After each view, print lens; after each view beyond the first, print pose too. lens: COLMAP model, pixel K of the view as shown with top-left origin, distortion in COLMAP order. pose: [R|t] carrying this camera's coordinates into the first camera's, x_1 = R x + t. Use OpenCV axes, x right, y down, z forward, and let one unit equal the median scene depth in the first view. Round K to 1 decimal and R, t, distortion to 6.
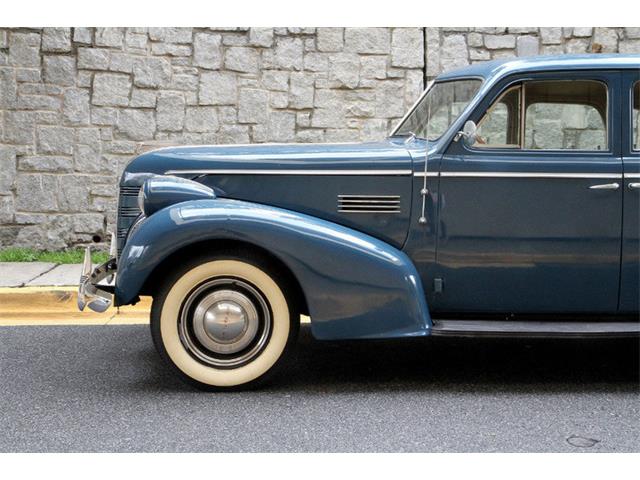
lens RADIAL K [[880.8, 0, 320.0], [0, 880.8, 240.0], [0, 0, 1]] dist [0.075671, 0.278570]
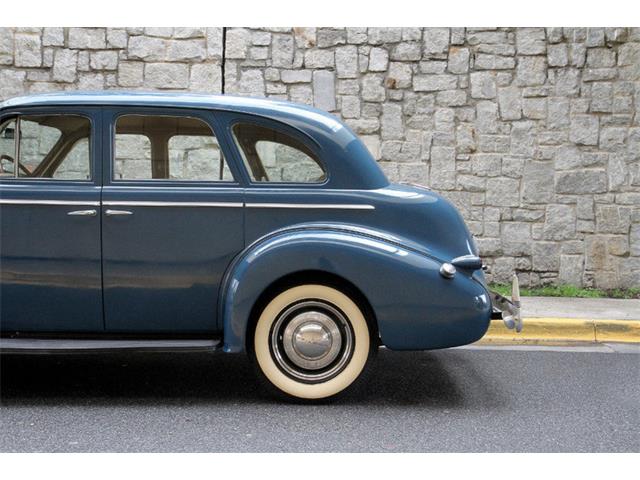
lens RADIAL K [[880.8, 0, 320.0], [0, 880.8, 240.0], [0, 0, 1]] dist [0.075671, 0.278570]
pose [[0.992896, 0.007337, -0.118757, 0.367683], [-0.011442, 0.999359, -0.033922, 0.002858], [0.118432, 0.035039, 0.992344, -0.014107]]
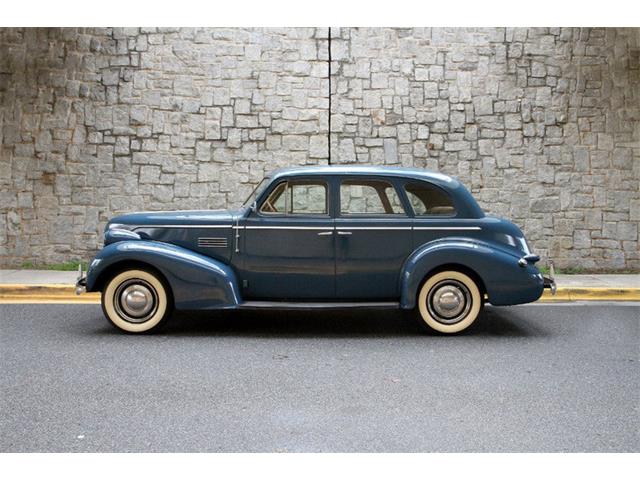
lens RADIAL K [[609.9, 0, 320.0], [0, 609.9, 240.0], [0, 0, 1]] dist [-0.081695, 0.188235]
pose [[0.995170, -0.003937, -0.098086, 0.221749], [0.001378, 0.999657, -0.026152, -0.005125], [0.098155, 0.025891, 0.994834, -0.174505]]
